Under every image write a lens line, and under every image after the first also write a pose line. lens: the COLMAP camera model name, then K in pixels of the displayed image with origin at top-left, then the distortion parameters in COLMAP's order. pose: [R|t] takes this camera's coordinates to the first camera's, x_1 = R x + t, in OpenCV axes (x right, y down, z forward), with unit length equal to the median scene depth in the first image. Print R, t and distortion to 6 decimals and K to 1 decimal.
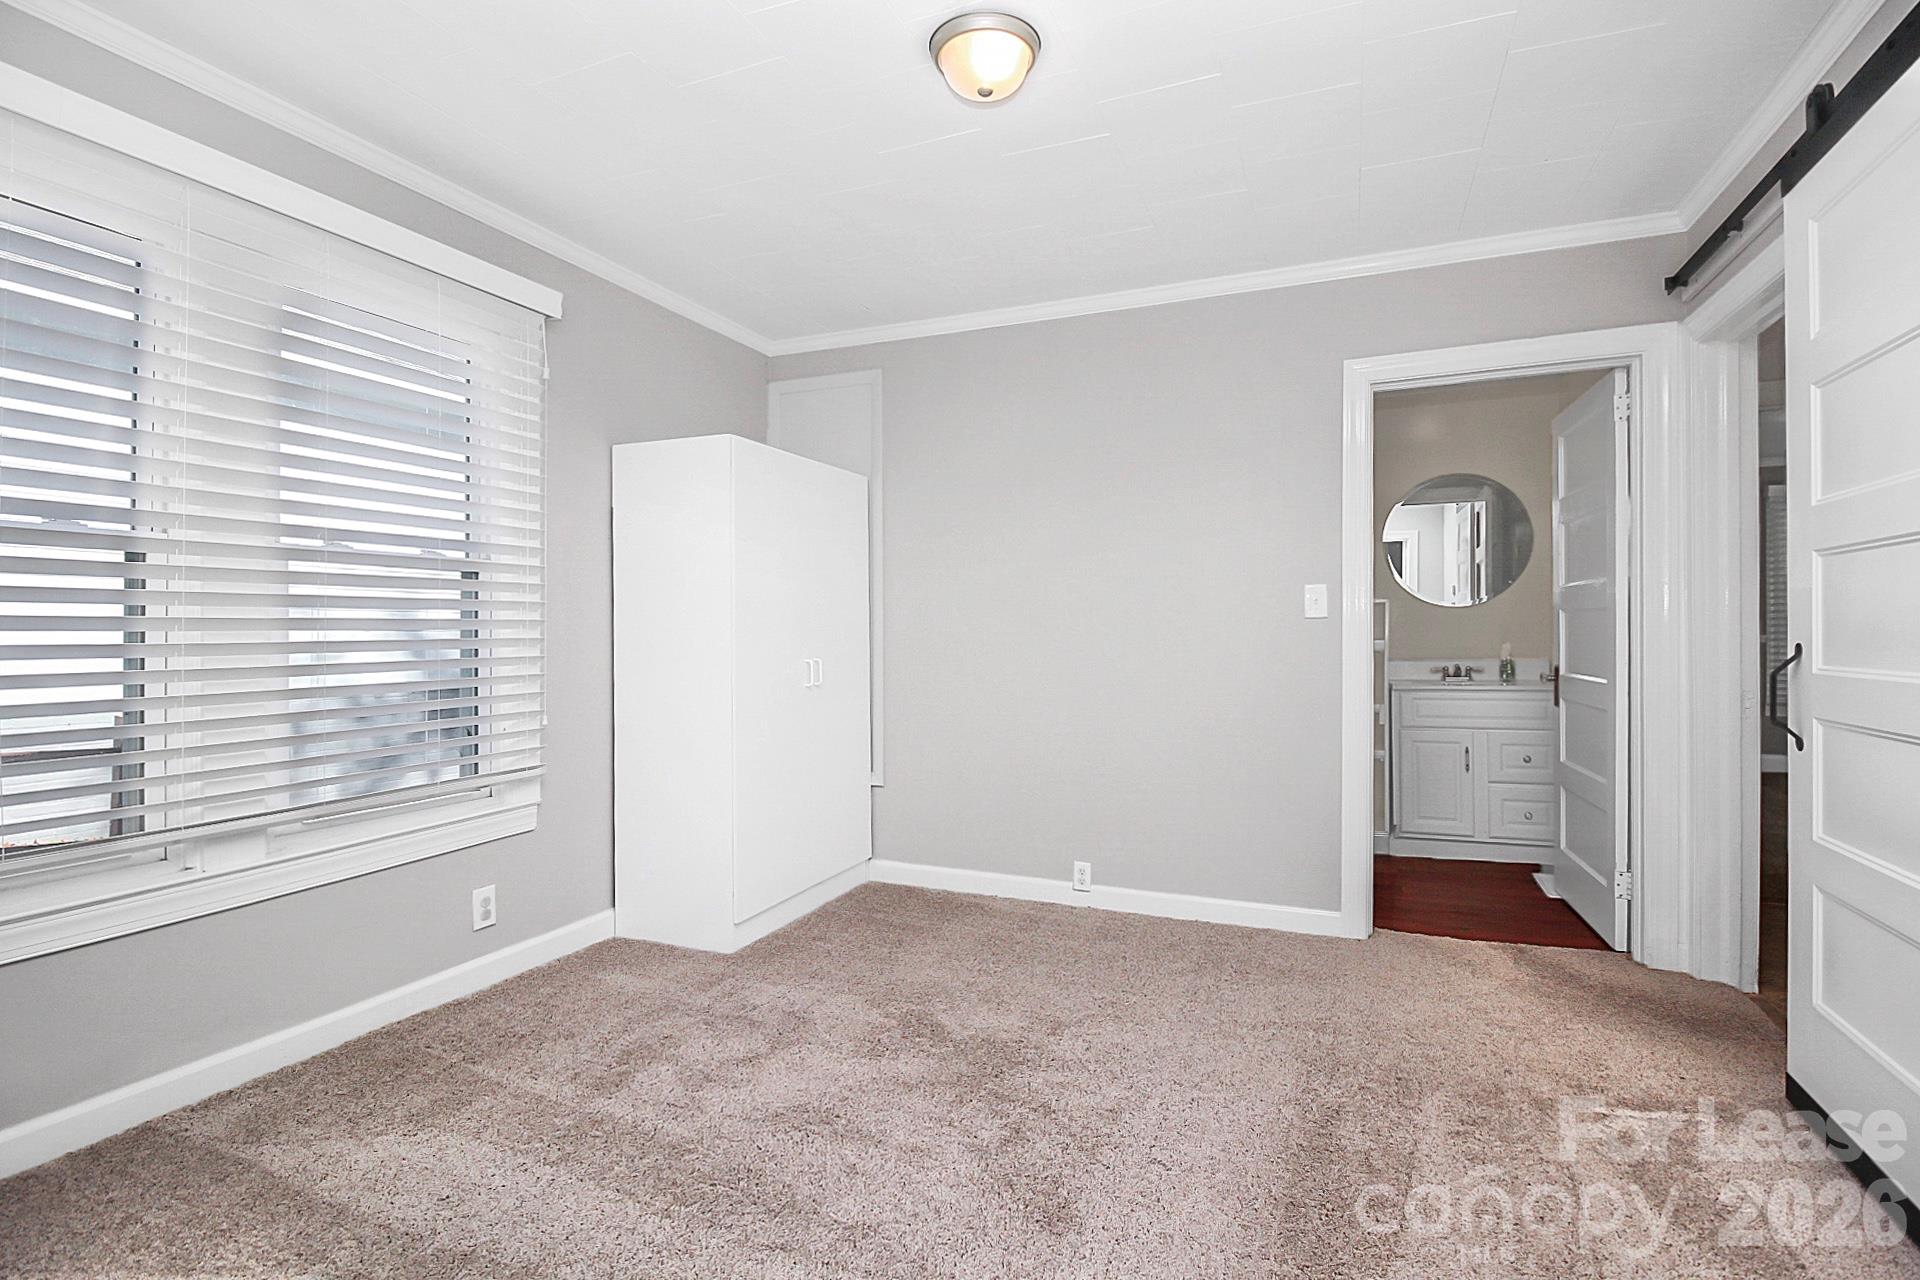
lens RADIAL K [[913.6, 0, 960.0], [0, 913.6, 640.0], [0, 0, 1]] dist [-0.000722, -0.012859]
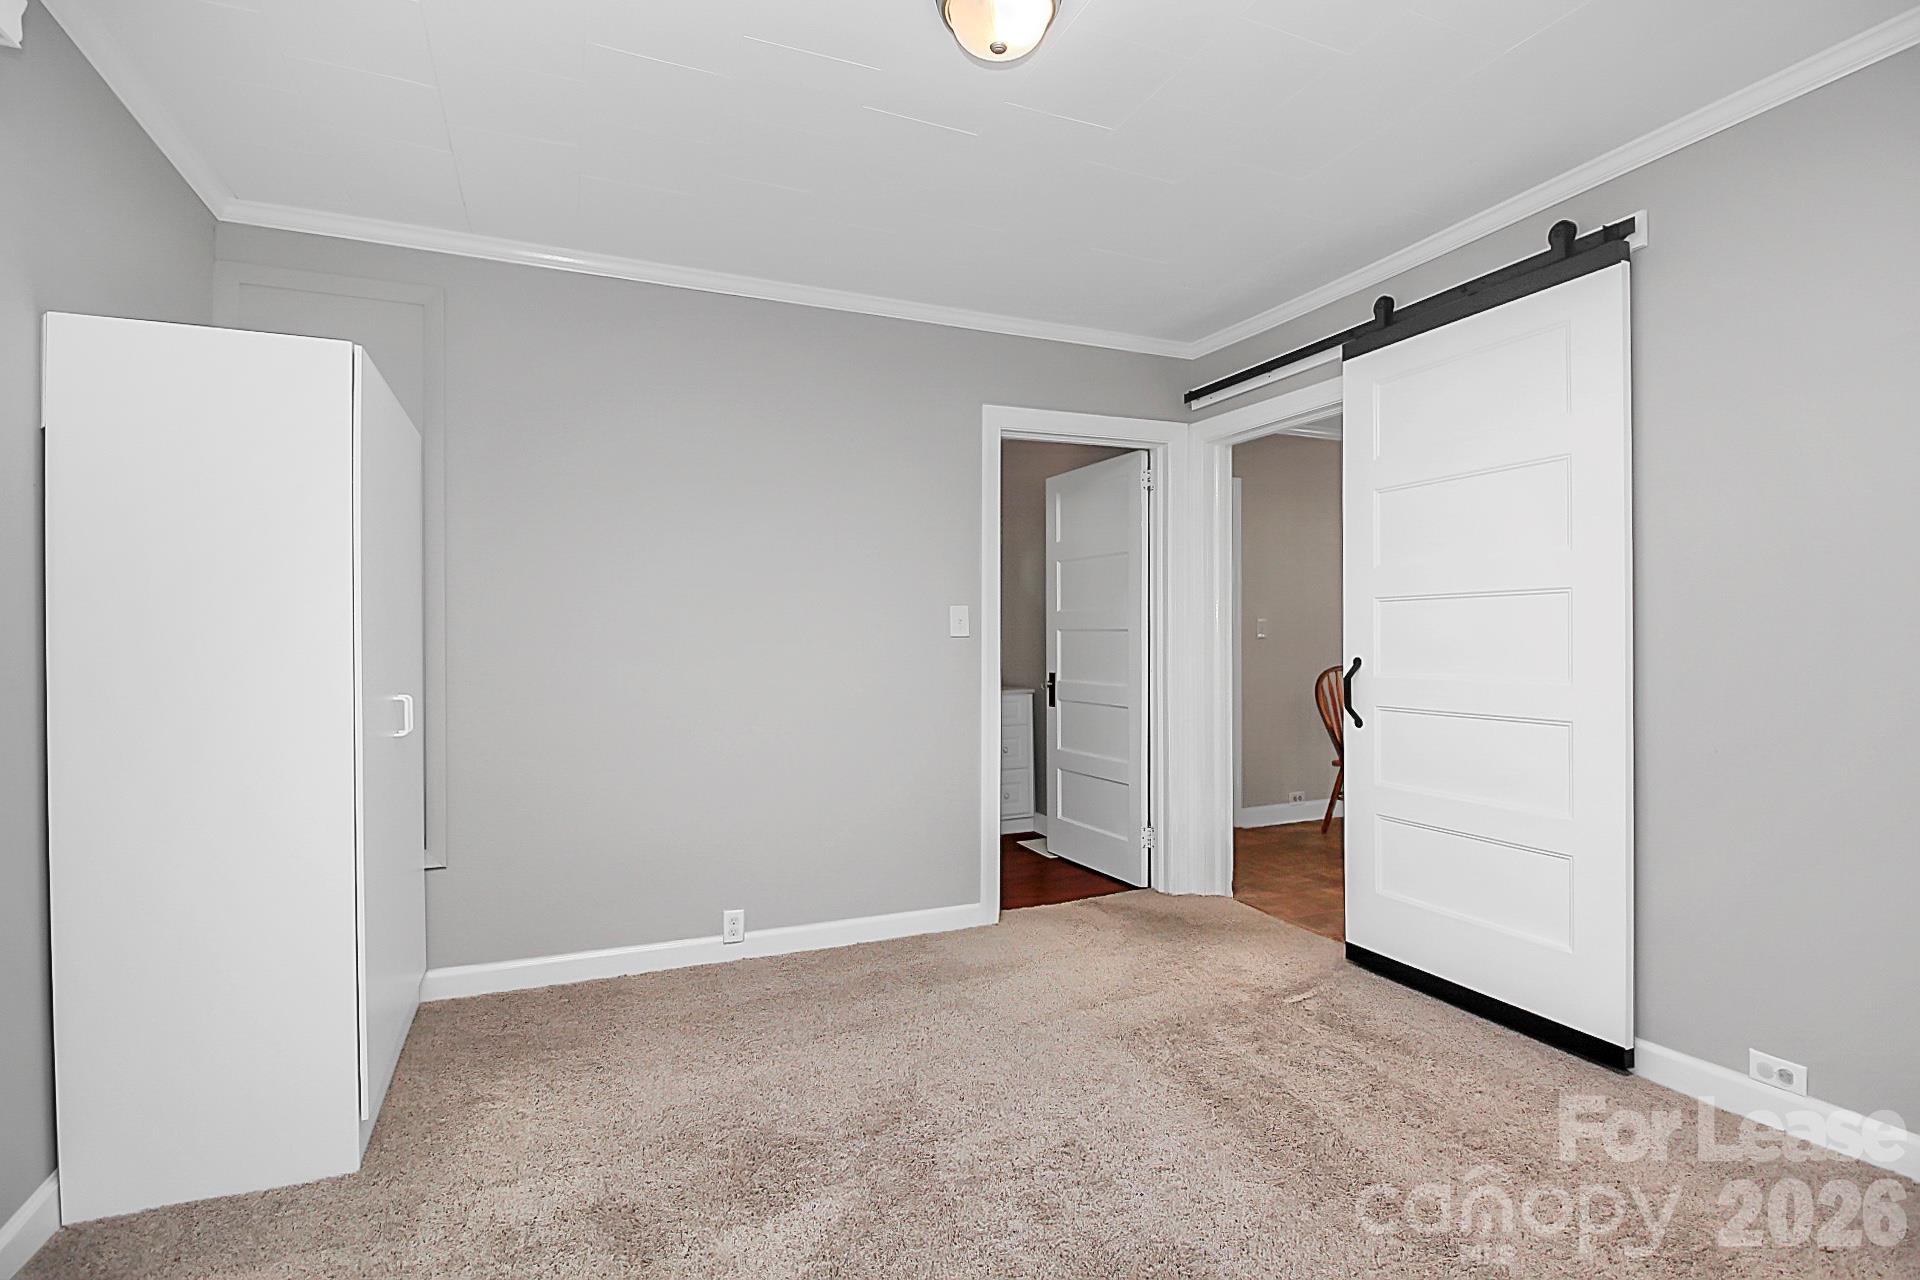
lens RADIAL K [[902.1, 0, 955.3], [0, 902.1, 650.6], [0, 0, 1]] dist [-0.000785, -0.014039]
pose [[0.694067, -0.010723, 0.719830, -0.391100], [0.009258, 0.999939, 0.005969, -0.014817], [-0.719851, 0.002522, 0.694124, 0.264023]]
